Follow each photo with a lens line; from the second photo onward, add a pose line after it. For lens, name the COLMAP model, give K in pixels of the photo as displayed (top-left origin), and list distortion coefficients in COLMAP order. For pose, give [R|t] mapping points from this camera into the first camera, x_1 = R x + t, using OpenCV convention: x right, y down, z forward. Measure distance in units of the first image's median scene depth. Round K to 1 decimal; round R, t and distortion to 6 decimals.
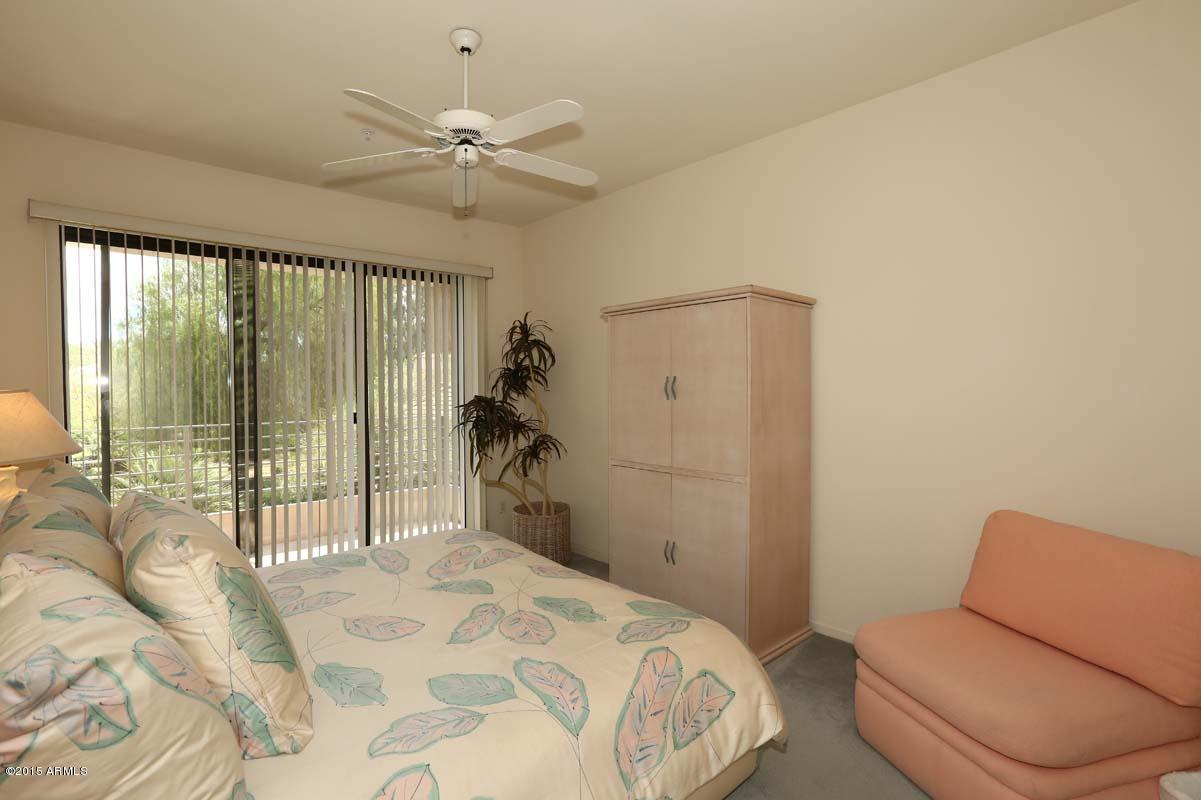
lens RADIAL K [[582.2, 0, 572.1], [0, 582.2, 390.4], [0, 0, 1]] dist [-0.031868, 0.016348]
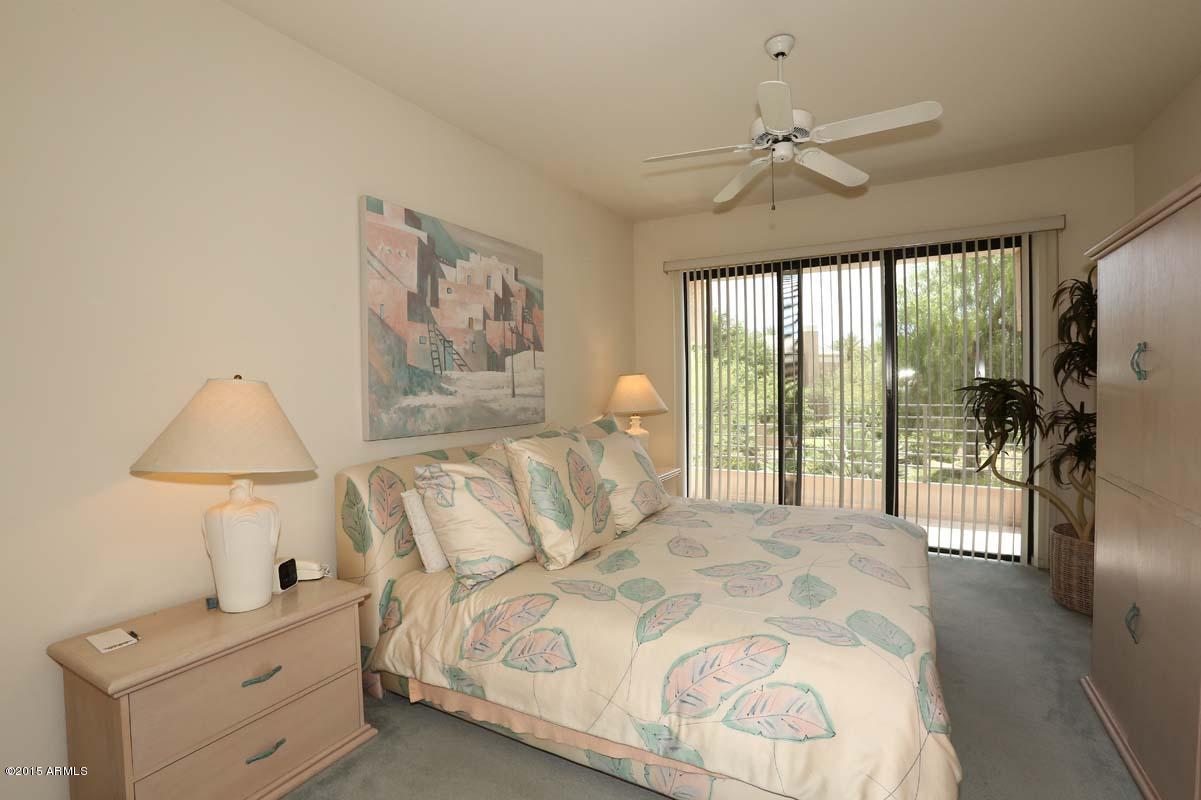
lens RADIAL K [[545.8, 0, 594.4], [0, 545.8, 395.5], [0, 0, 1]] dist [-0.041874, 0.000820]
pose [[0.330732, 0.029522, -0.943263, 0.676503], [-0.004056, 0.999546, 0.029861, 0.021801], [0.943716, -0.006051, 0.330702, 0.339945]]
